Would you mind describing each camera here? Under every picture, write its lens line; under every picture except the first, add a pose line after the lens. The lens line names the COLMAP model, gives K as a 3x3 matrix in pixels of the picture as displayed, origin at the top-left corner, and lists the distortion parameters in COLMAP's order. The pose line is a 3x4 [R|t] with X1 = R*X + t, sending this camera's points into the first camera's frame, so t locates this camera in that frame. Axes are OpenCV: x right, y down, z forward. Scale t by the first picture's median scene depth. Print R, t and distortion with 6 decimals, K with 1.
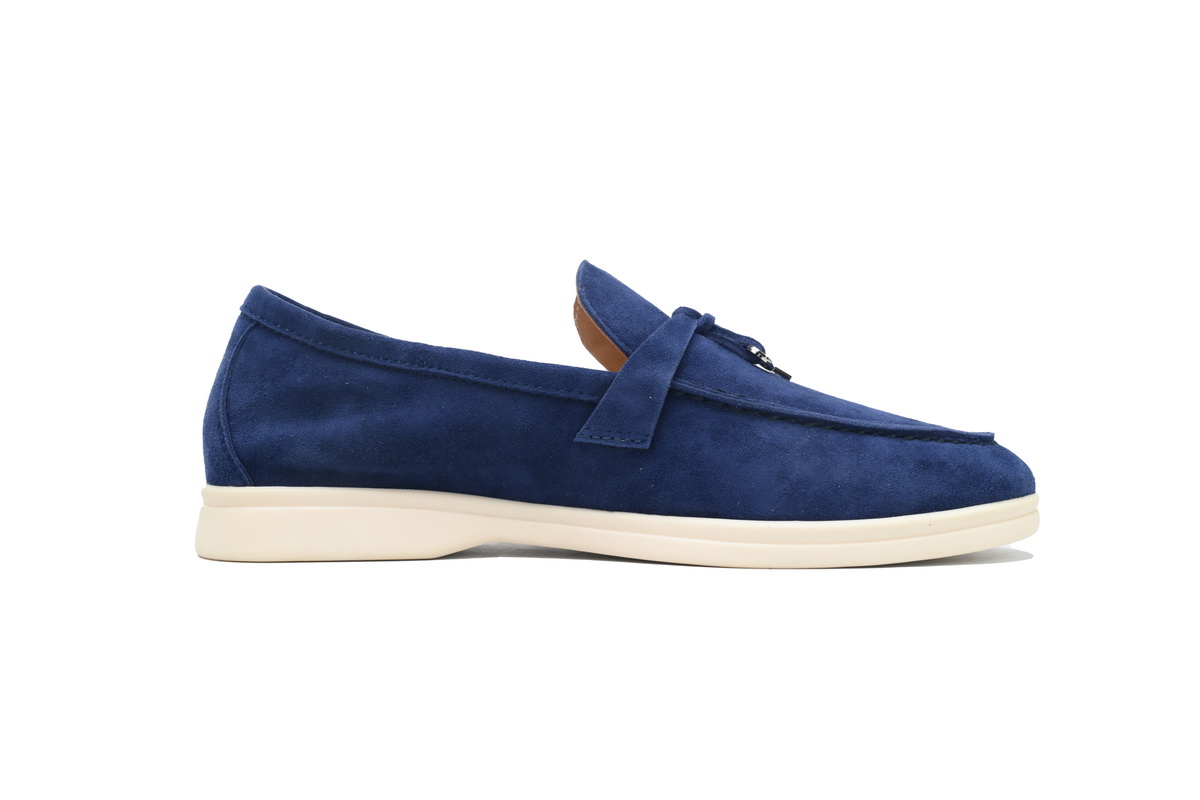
lens RADIAL K [[1147.0, 0, 601.3], [0, 1147.0, 396.7], [0, 0, 1]] dist [-0.023068, 0.000000]
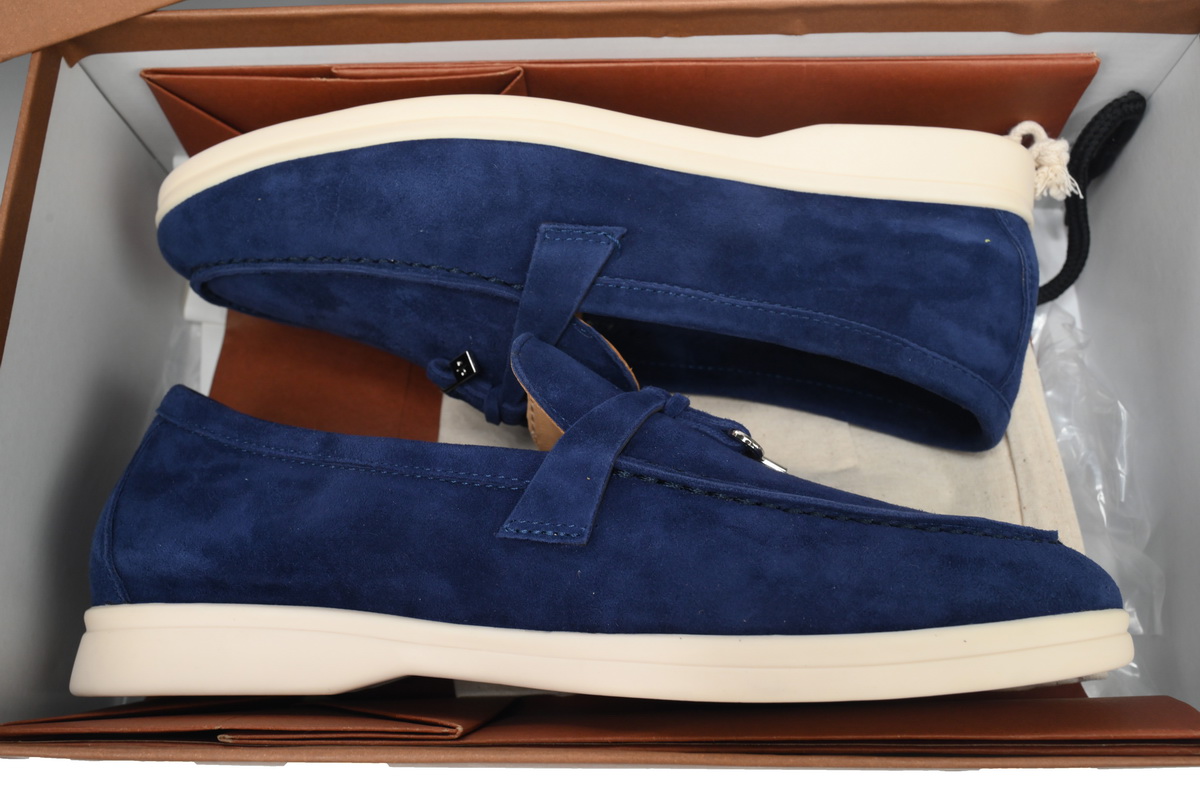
lens RADIAL K [[1080.7, 0, 598.4], [0, 1080.7, 402.2], [0, 0, 1]] dist [-0.009079, -0.001441]
pose [[0.991275, -0.027677, -0.128872, 0.145153], [-0.000085, 0.977572, -0.210600, 0.104830], [0.131810, 0.208774, 0.969040, 0.265639]]
